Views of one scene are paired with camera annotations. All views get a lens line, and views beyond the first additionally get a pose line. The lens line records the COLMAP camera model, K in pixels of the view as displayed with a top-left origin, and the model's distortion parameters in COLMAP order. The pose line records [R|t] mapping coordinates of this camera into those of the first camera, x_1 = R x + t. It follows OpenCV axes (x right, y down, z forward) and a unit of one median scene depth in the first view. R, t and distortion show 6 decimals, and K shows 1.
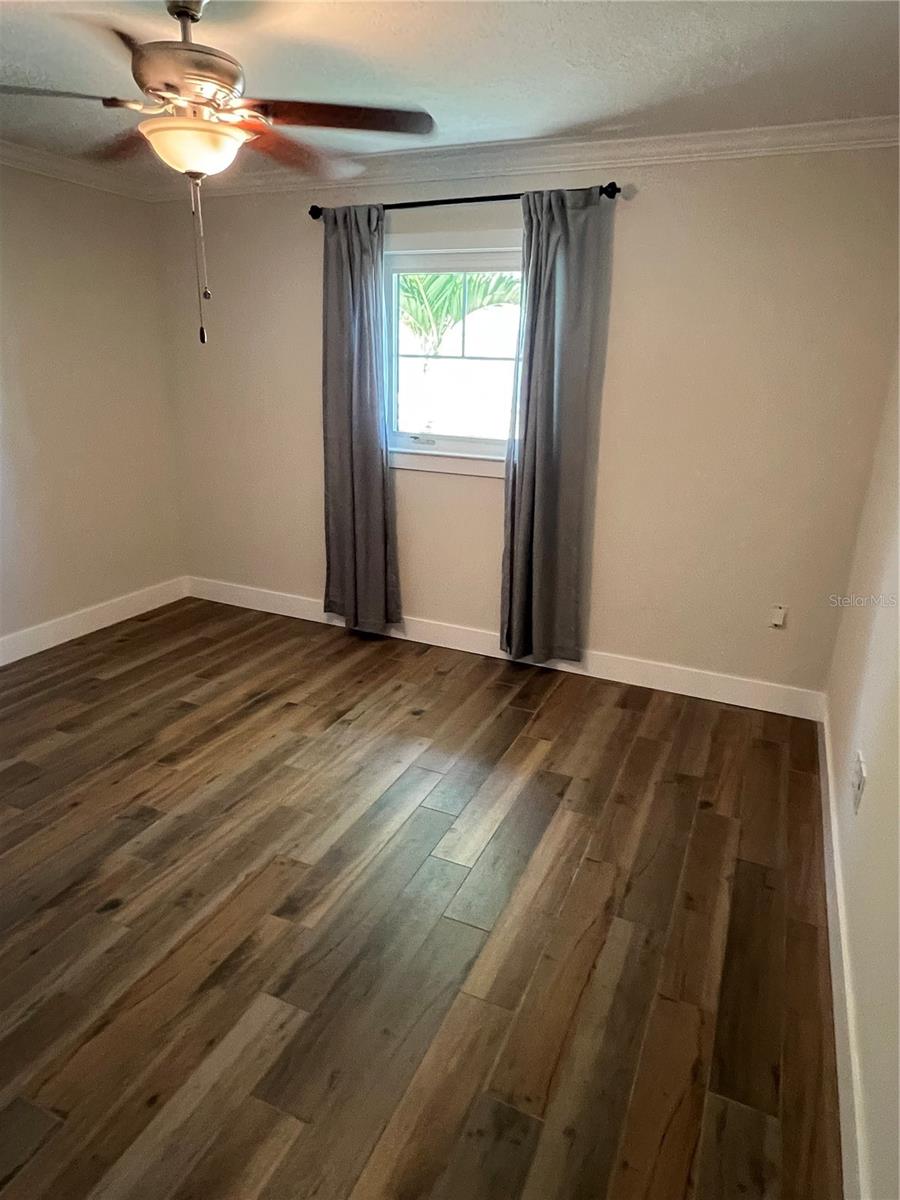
lens RADIAL K [[735.2, 0, 440.0], [0, 735.2, 602.4], [0, 0, 1]] dist [-0.000577, -0.002249]
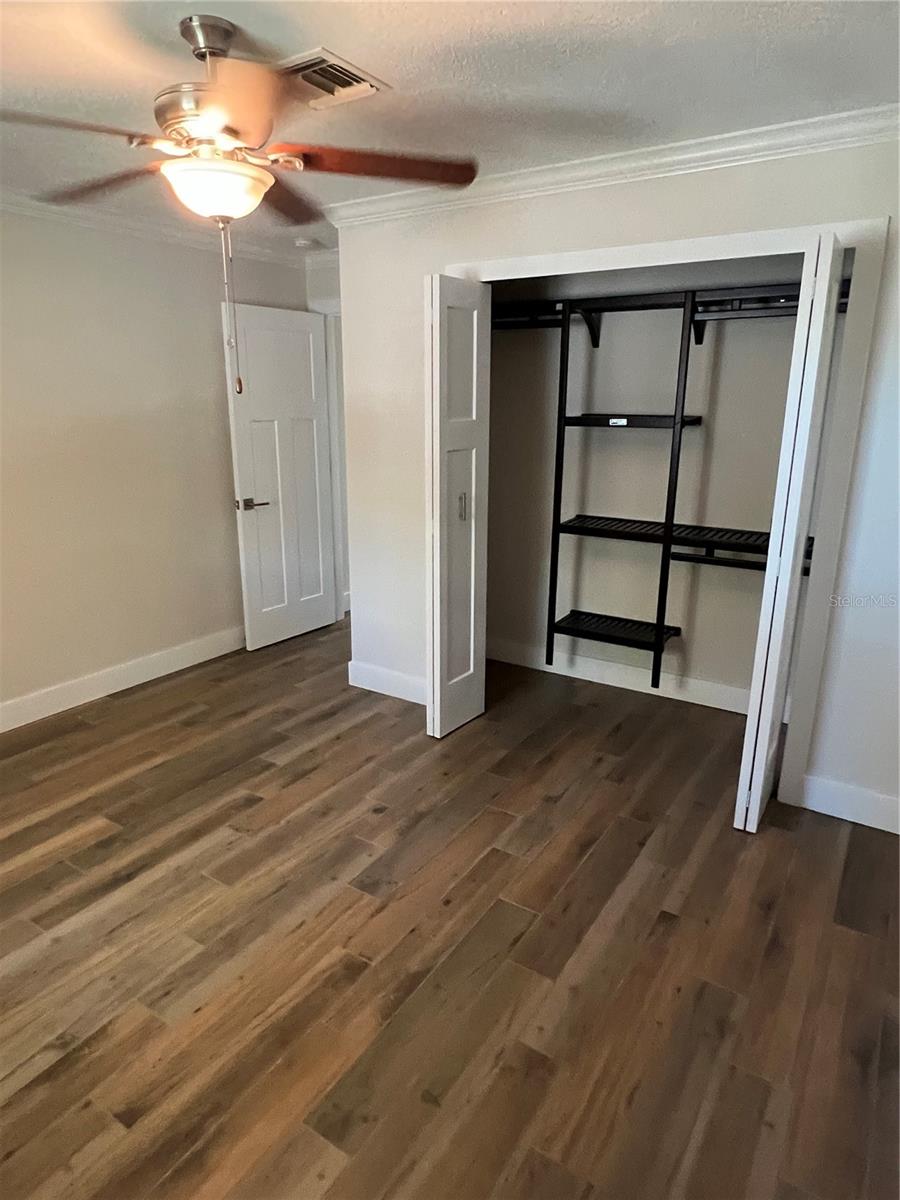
lens RADIAL K [[735.2, 0, 440.0], [0, 735.2, 602.4], [0, 0, 1]] dist [-0.000577, -0.002249]
pose [[-0.988736, -0.061703, 0.136356, -0.546548], [0.026879, 0.823043, 0.567342, -0.497971], [-0.147234, 0.564617, -0.812114, 1.417948]]
